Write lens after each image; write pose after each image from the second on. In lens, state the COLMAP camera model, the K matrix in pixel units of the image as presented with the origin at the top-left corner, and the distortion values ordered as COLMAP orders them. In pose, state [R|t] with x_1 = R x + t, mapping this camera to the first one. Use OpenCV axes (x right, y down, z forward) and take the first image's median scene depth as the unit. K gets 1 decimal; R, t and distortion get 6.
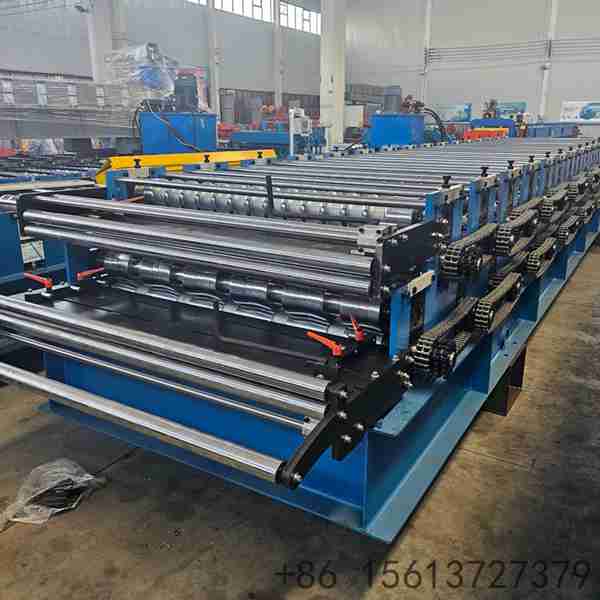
lens RADIAL K [[574.3, 0, 300.0], [0, 574.3, 300.0], [0, 0, 1]] dist [0.055598, -0.018477]
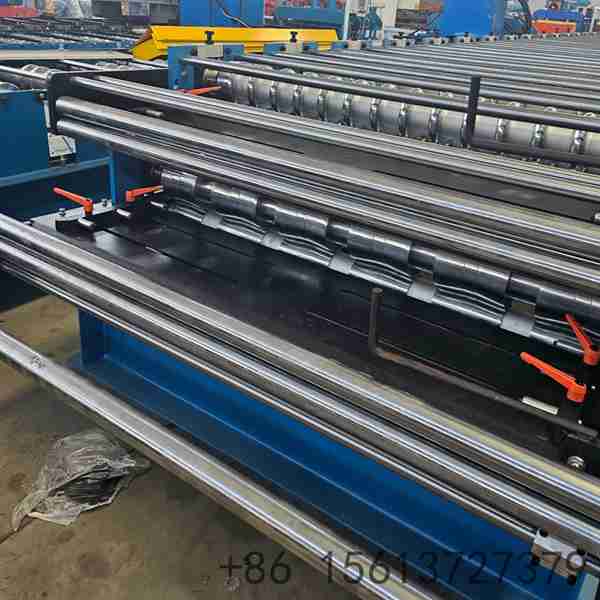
lens RADIAL K [[599.5, 0, 298.9], [0, 599.5, 270.4], [0, 0, 1]] dist [0.056165, -0.020181]
pose [[0.995599, 0.085547, -0.038262, -0.123002], [-0.080235, 0.989077, 0.123651, -0.053782], [0.048422, -0.120037, 0.991588, 0.234402]]
